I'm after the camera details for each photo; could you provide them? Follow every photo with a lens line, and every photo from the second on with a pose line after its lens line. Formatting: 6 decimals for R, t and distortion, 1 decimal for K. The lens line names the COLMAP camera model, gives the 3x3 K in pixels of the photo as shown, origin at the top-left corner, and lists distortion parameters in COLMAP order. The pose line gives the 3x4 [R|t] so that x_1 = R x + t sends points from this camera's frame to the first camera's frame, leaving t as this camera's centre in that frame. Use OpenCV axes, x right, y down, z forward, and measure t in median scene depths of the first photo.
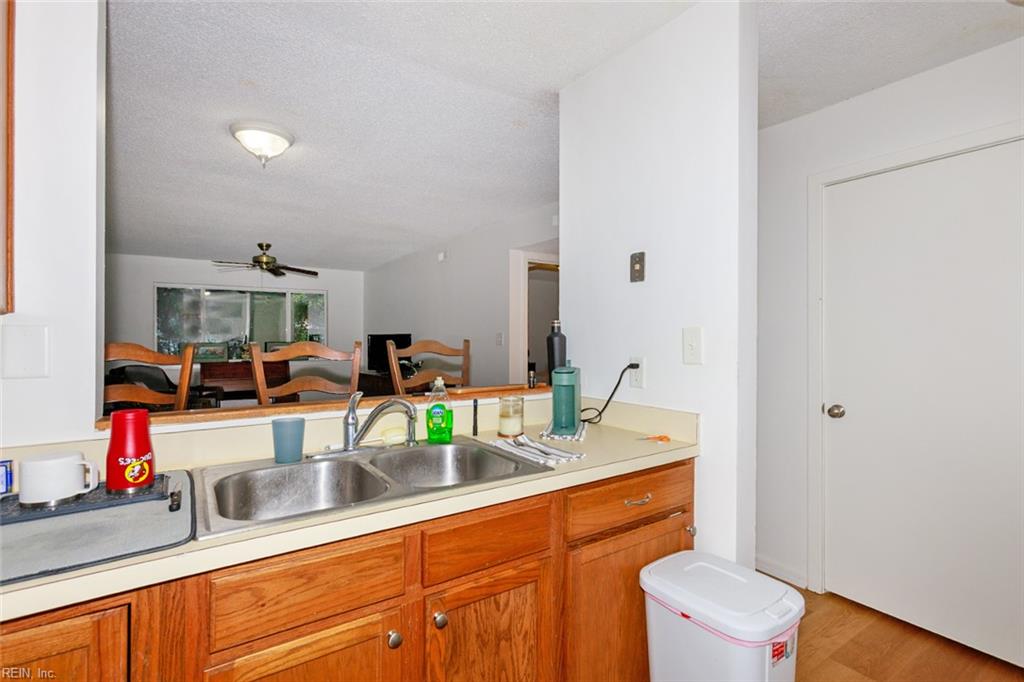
lens RADIAL K [[472.8, 0, 517.3], [0, 472.8, 343.7], [0, 0, 1]] dist [-0.013166, 0.001997]
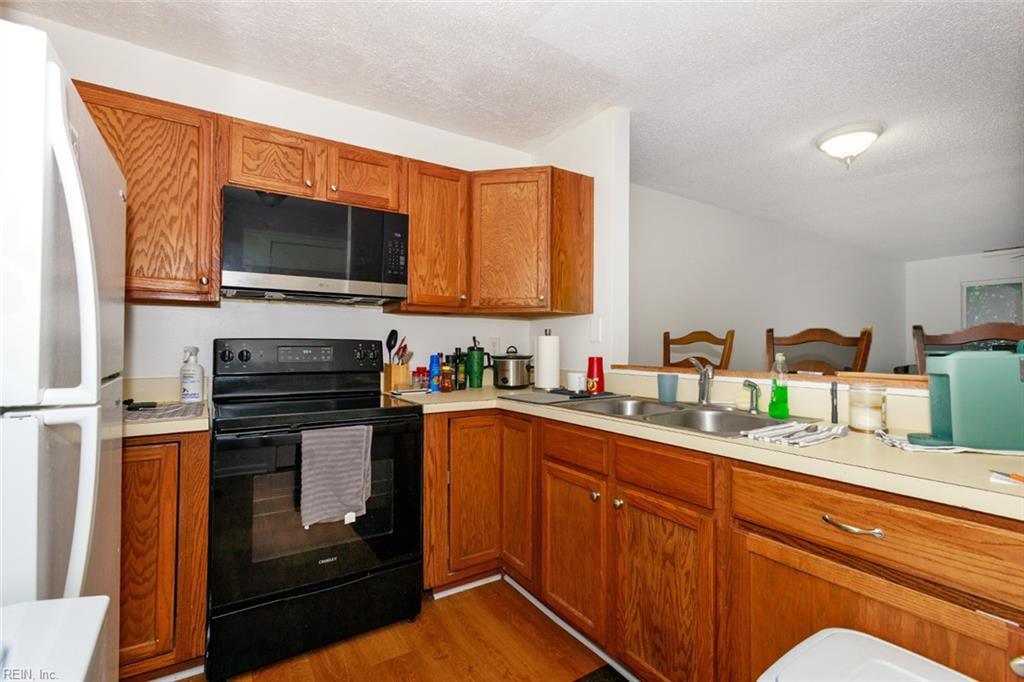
lens RADIAL K [[472.8, 0, 525.9], [0, 472.8, 335.1], [0, 0, 1]] dist [-0.013166, 0.001997]
pose [[0.019665, -0.018054, -0.999644, 0.211282], [-0.017500, 0.999678, -0.018399, 0.014742], [0.999653, 0.017855, 0.019343, 0.108400]]
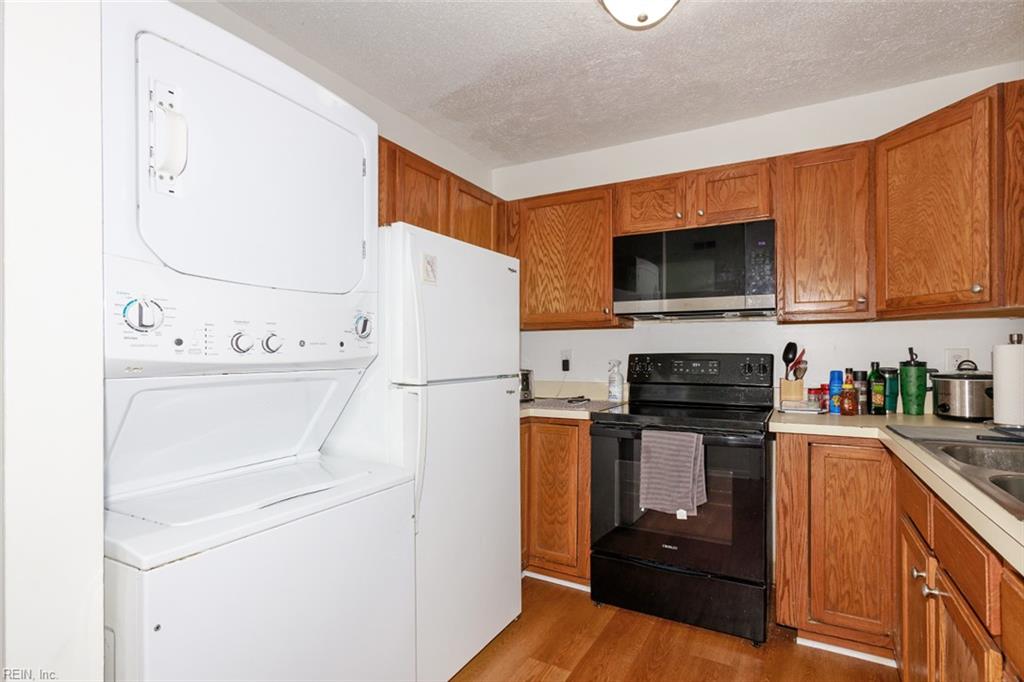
lens RADIAL K [[490.1, 0, 537.6], [0, 490.1, 355.6], [0, 0, 1]] dist [-0.006823, 0.001774]
pose [[-0.870062, -0.001935, -0.492938, 0.169664], [-0.008008, 0.999916, 0.010210, 0.012959], [0.492877, 0.012830, -0.870004, 0.241779]]
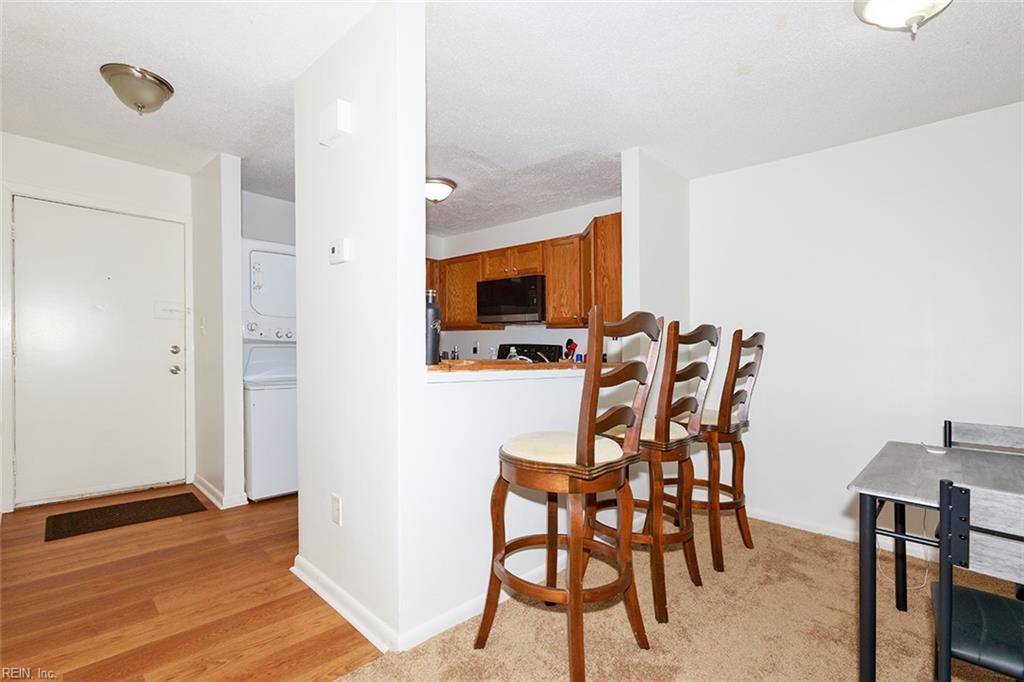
lens RADIAL K [[472.8, 0, 505.8], [0, 472.8, 364.8], [0, 0, 1]] dist [-0.013166, 0.001997]
pose [[-0.976429, -0.018196, -0.215073, 0.034700], [-0.028299, 0.998631, 0.043990, 0.014586], [0.213978, 0.049039, -0.975607, 0.639860]]
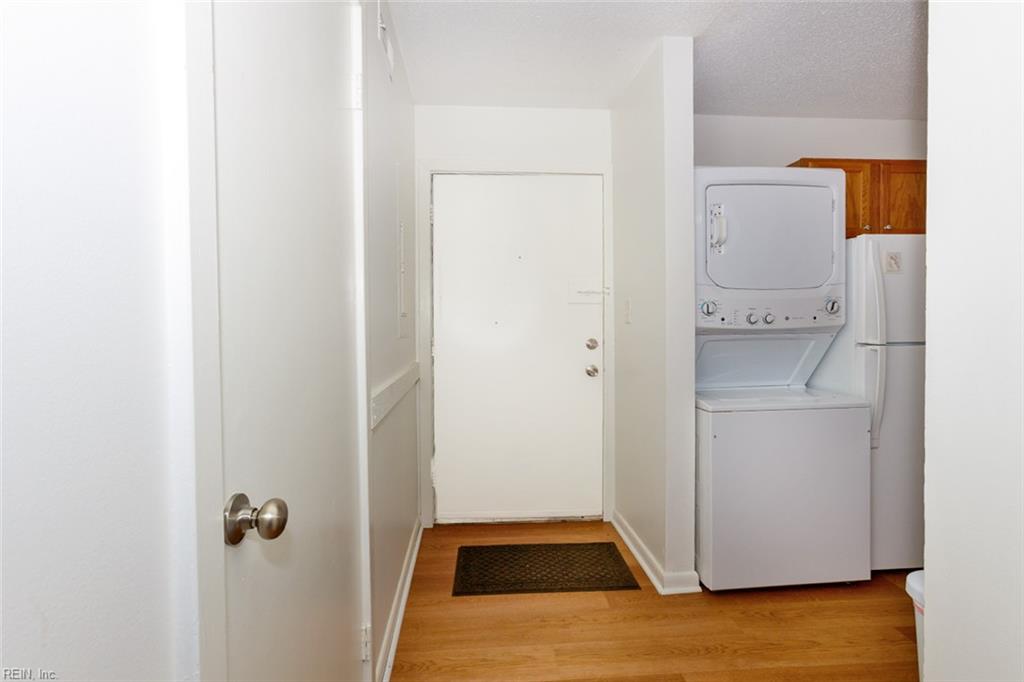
lens RADIAL K [[472.8, 0, 428.8], [0, 472.8, 332.2], [0, 0, 1]] dist [-0.013166, 0.001997]
pose [[-0.790657, -0.004958, 0.612240, 0.153366], [0.010660, 0.999704, 0.021862, 0.010884], [-0.612167, 0.023812, -0.790370, 0.437754]]
